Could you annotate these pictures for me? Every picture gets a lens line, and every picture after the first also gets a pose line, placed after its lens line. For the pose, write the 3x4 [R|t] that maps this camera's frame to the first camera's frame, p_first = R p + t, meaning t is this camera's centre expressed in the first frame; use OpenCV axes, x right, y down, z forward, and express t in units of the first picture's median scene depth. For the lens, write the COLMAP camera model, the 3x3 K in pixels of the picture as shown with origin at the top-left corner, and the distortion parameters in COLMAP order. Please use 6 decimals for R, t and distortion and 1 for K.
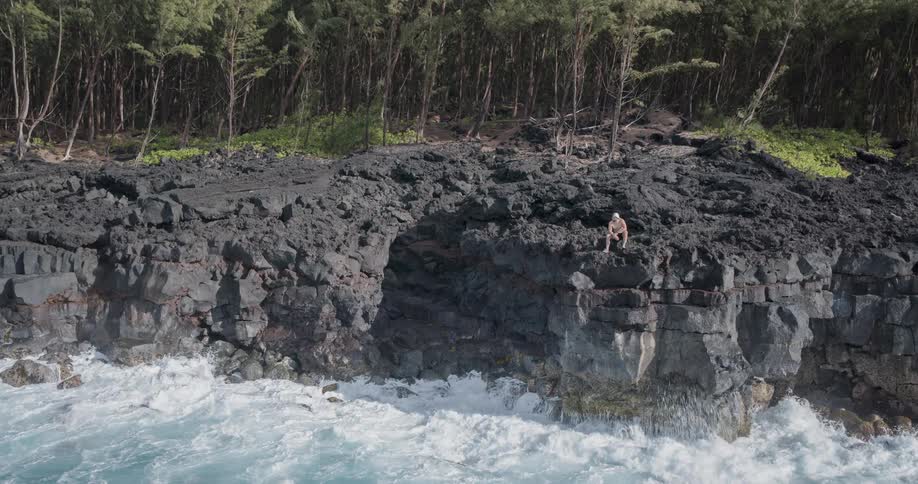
lens RADIAL K [[919.9, 0, 465.4], [0, 919.9, 243.8], [0, 0, 1]] dist [-0.043504, -0.021340]
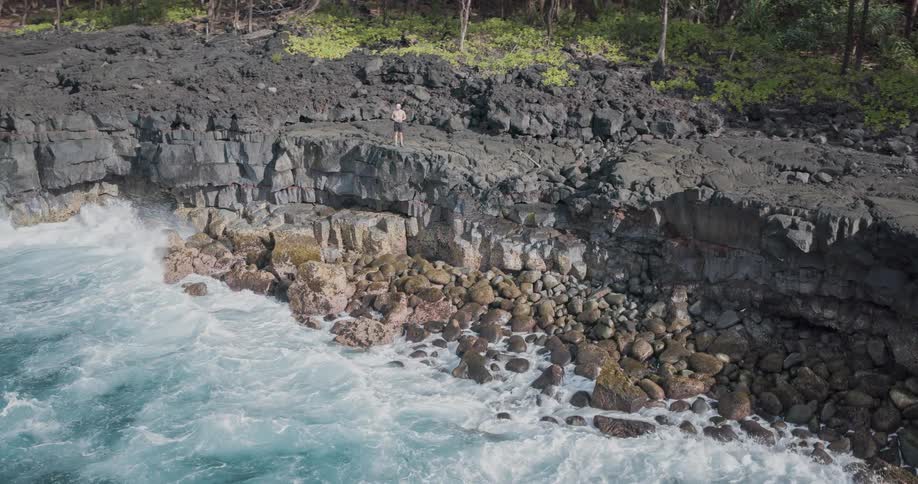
lens RADIAL K [[919.9, 0, 465.4], [0, 919.9, 243.8], [0, 0, 1]] dist [-0.043504, -0.021340]
pose [[0.959395, 0.081842, -0.269931, 1.136454], [-0.038269, 0.985899, 0.162905, -0.037509], [0.279457, -0.145961, 0.948999, -0.279092]]
